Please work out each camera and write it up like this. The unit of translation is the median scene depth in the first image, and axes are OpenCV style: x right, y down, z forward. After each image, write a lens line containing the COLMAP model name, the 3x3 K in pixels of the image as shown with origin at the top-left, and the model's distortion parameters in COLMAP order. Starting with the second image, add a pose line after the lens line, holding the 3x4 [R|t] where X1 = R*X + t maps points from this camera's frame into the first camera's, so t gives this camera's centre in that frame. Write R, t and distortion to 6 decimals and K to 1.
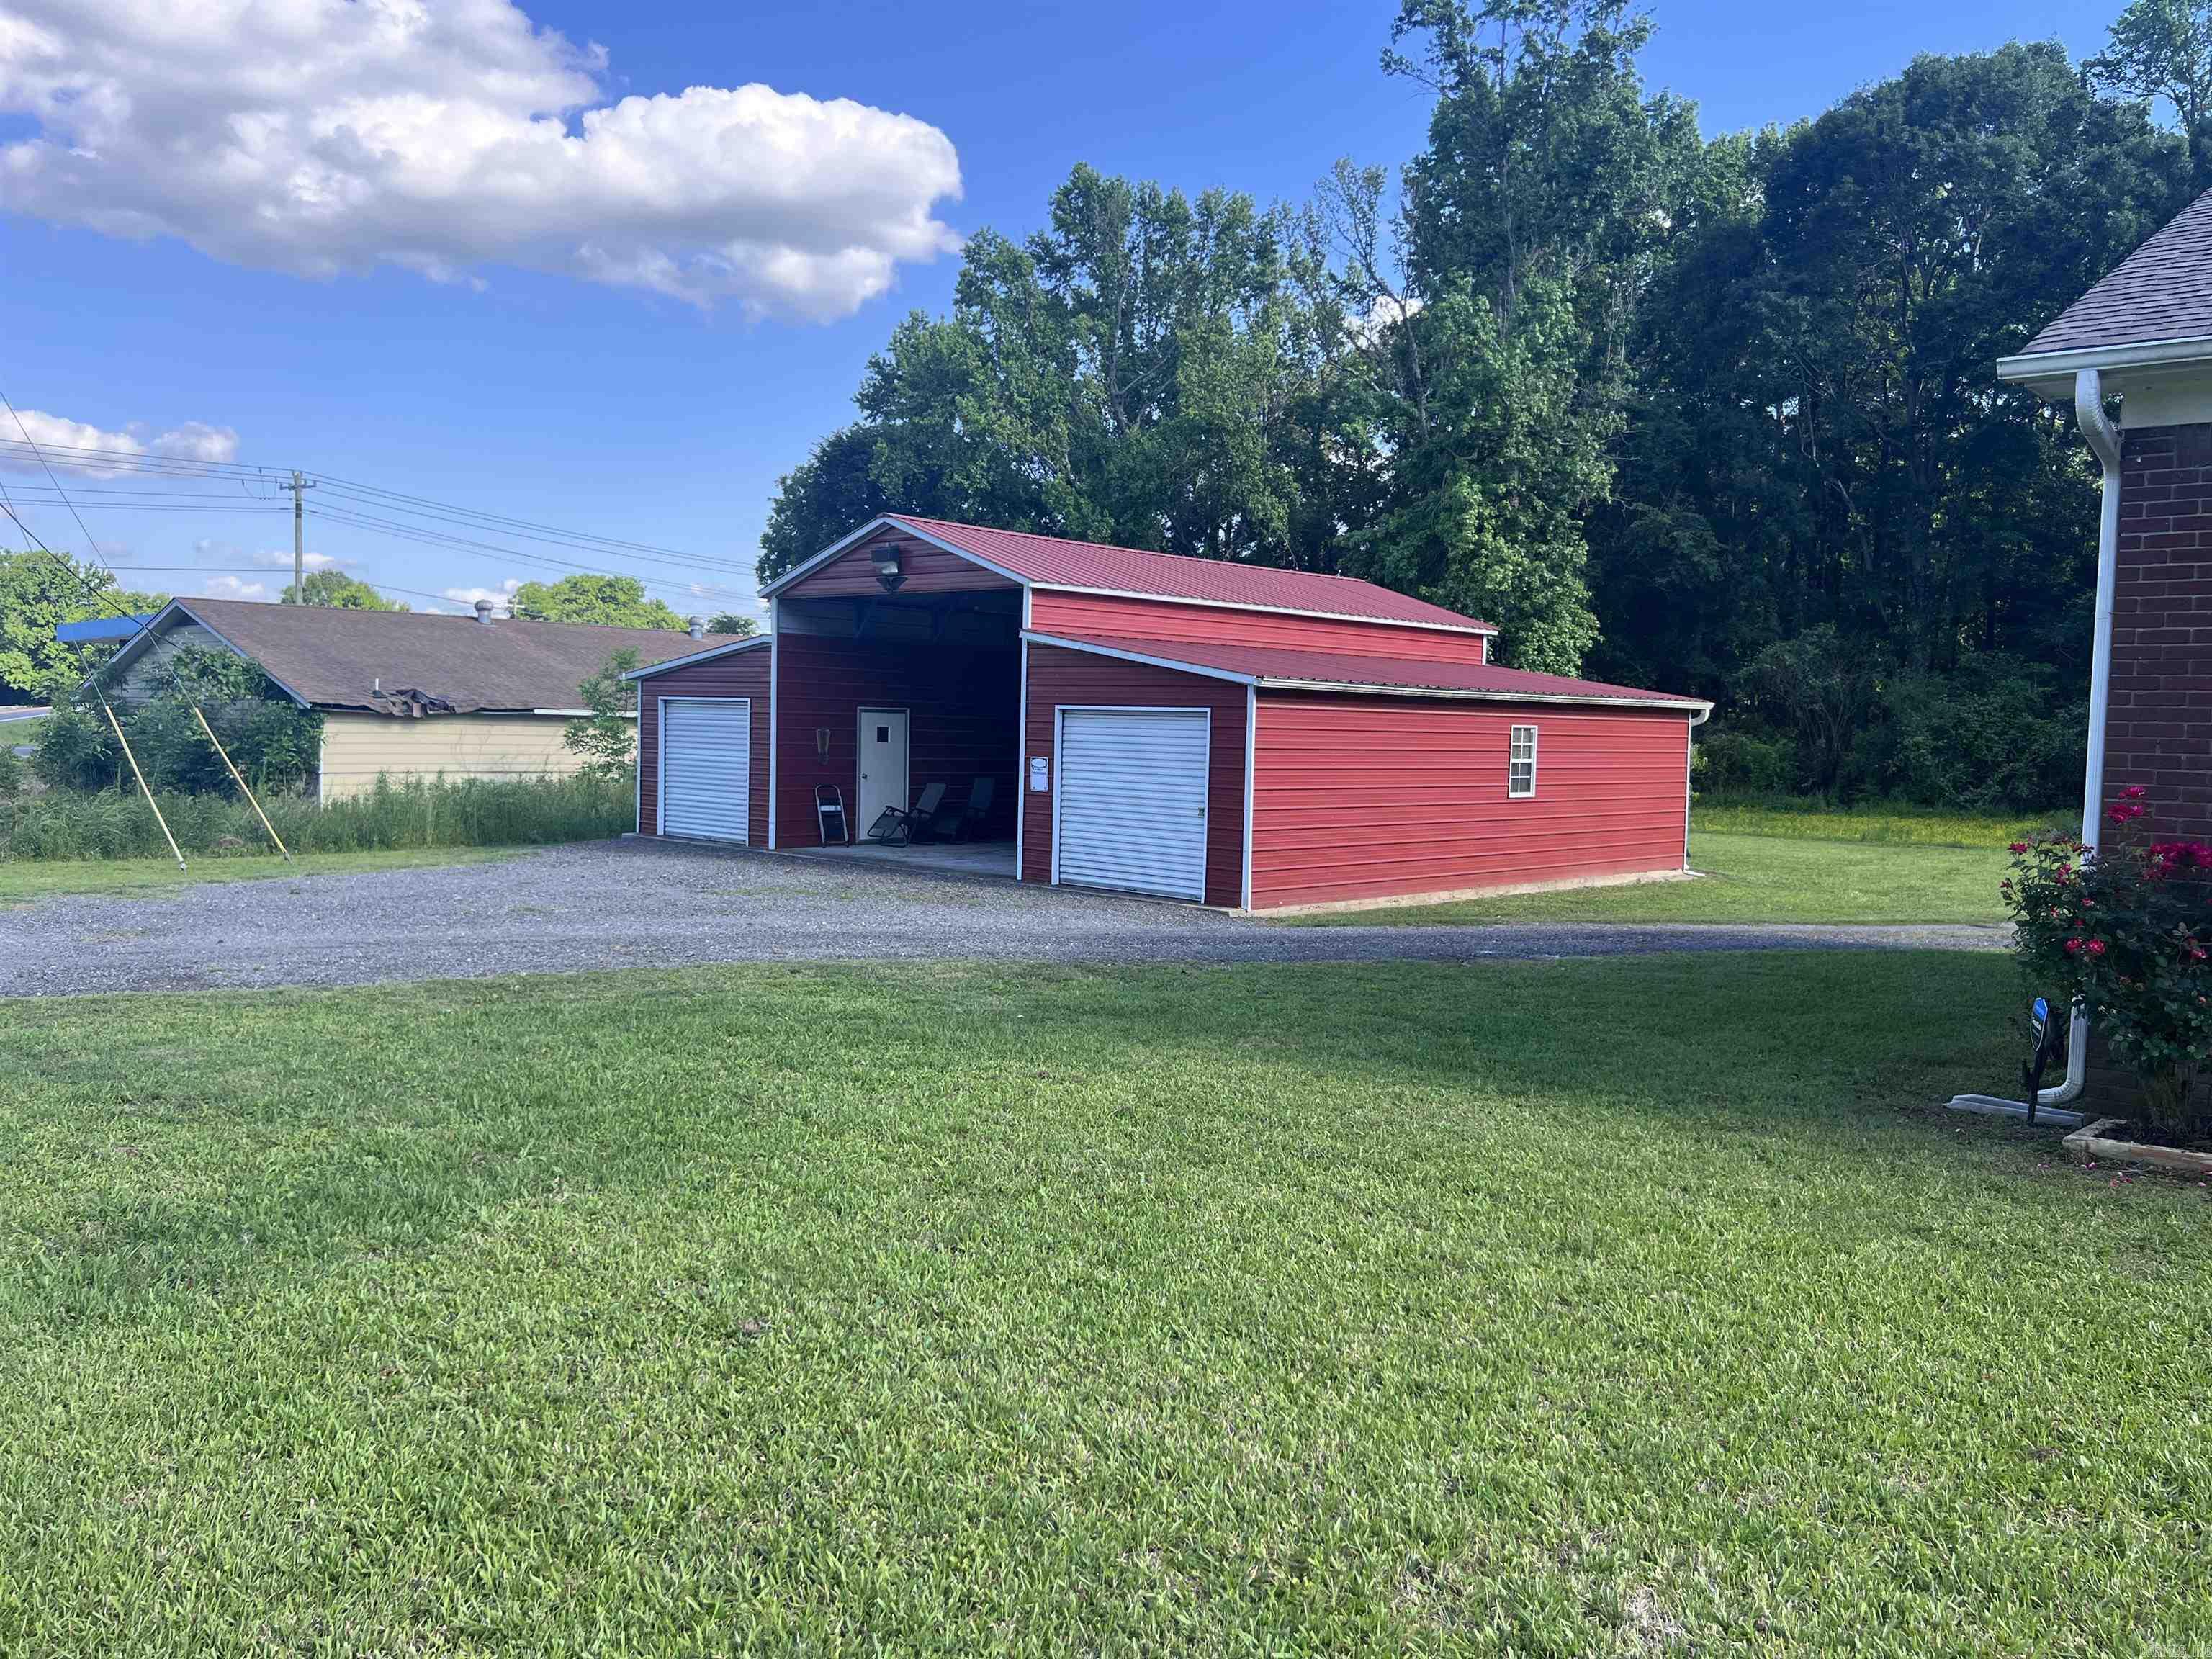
lens RADIAL K [[1634.6, 0, 1103.5], [0, 1634.6, 830.2], [0, 0, 1]] dist [-0.009137, -0.005420]
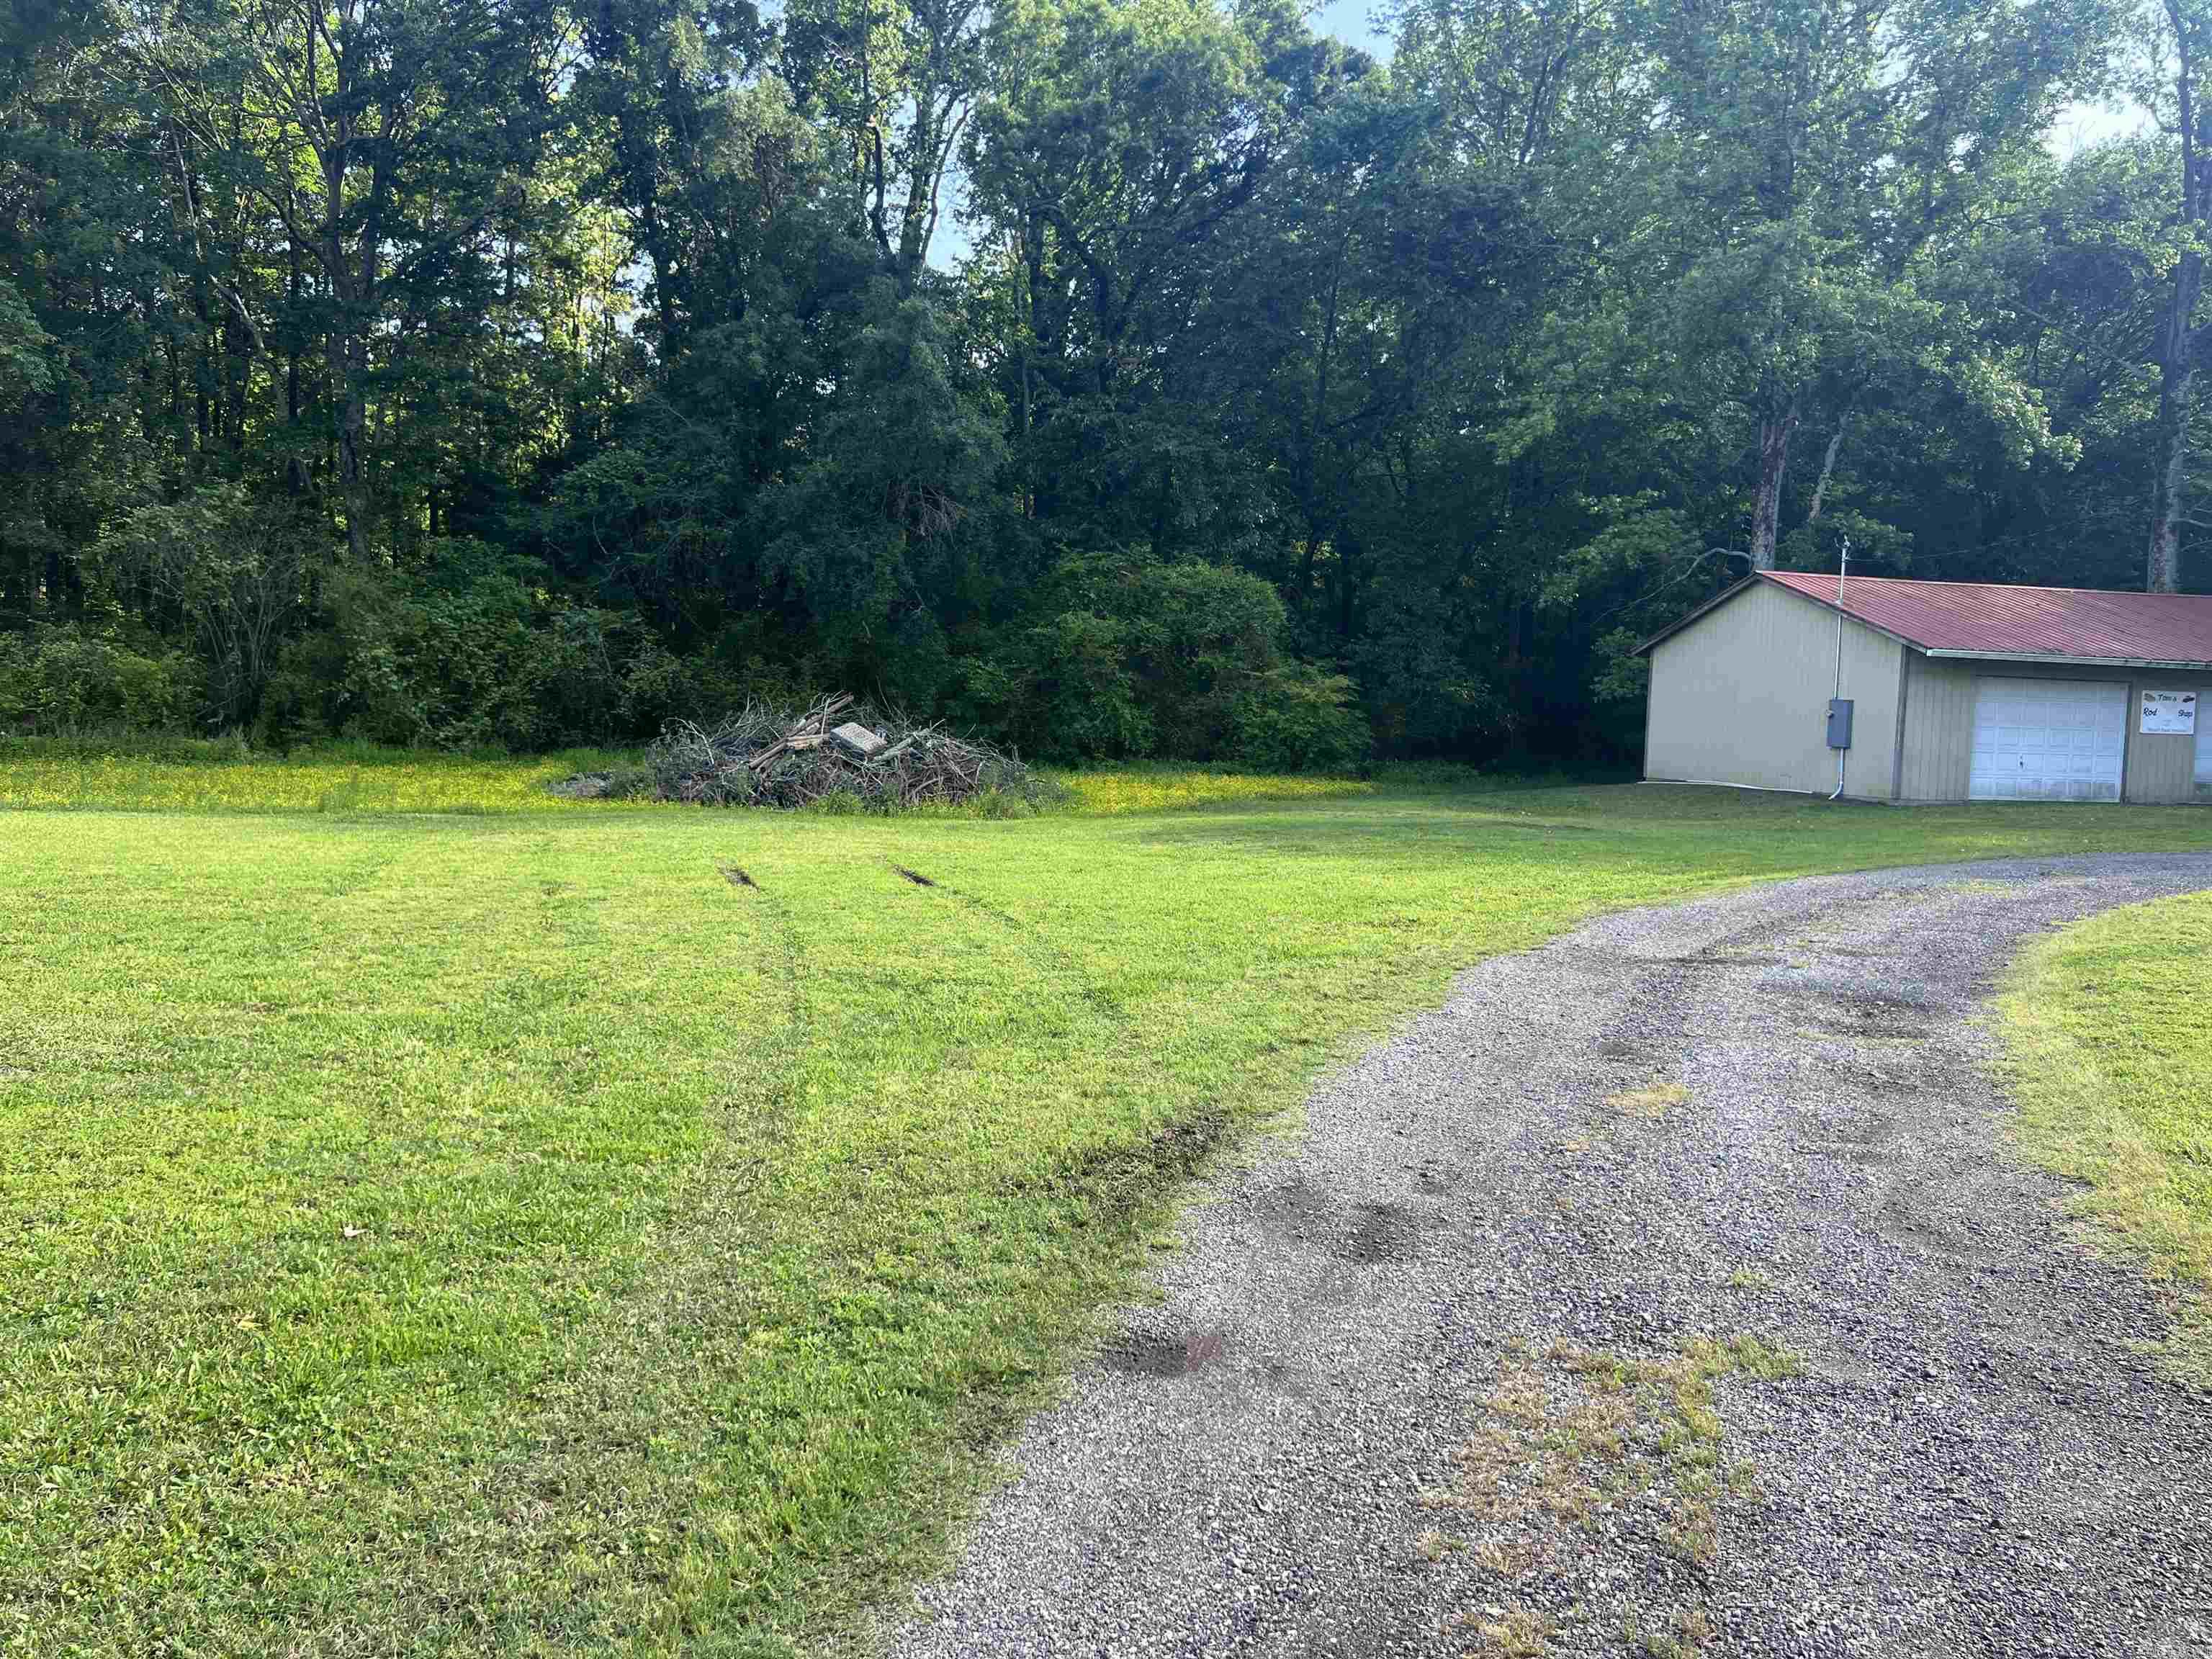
lens RADIAL K [[1634.6, 0, 1108.7], [0, 1634.6, 825.4], [0, 0, 1]] dist [-0.009137, -0.005420]
pose [[0.615412, -0.063964, 0.785606, 0.136261], [0.036053, 0.997943, 0.053010, -0.007382], [-0.787381, -0.004300, 0.616452, 0.317430]]
